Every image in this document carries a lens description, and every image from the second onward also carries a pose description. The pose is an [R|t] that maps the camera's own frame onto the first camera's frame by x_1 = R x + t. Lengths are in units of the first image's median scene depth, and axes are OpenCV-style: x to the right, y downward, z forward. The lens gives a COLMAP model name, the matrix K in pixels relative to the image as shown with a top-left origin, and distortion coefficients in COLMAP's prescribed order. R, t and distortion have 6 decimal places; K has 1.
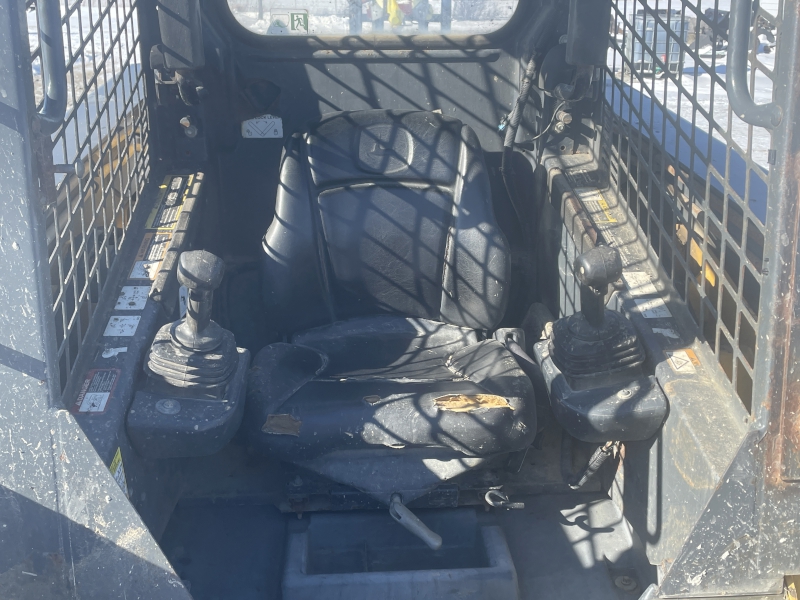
lens RADIAL K [[828.8, 0, 401.3], [0, 828.8, 298.3], [0, 0, 1]] dist [0.053504, 0.000000]
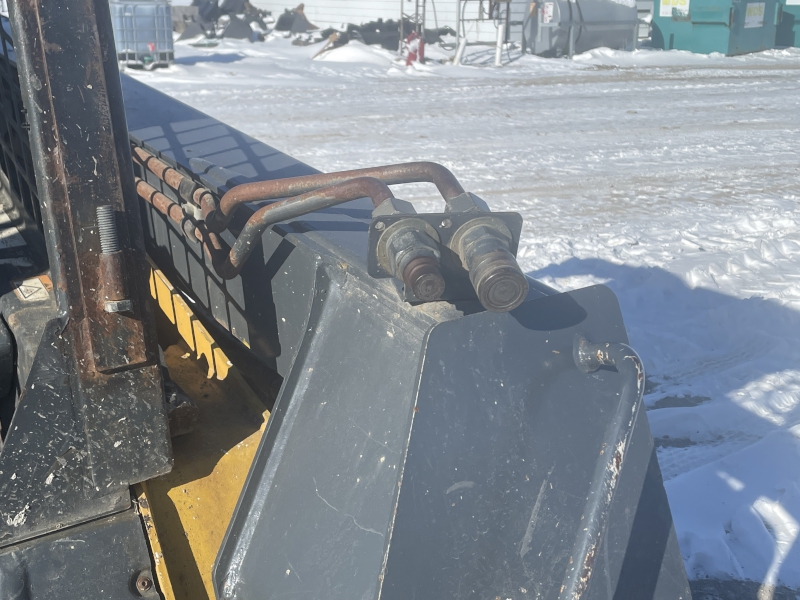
lens RADIAL K [[958.2, 0, 399.2], [0, 958.2, 301.6], [0, 0, 1]] dist [0.049434, 0.000000]
pose [[0.874763, -0.157587, 0.458210, 0.279213], [0.177434, 0.984133, -0.000277, 0.196584], [-0.450895, 0.081545, 0.888844, -0.002798]]
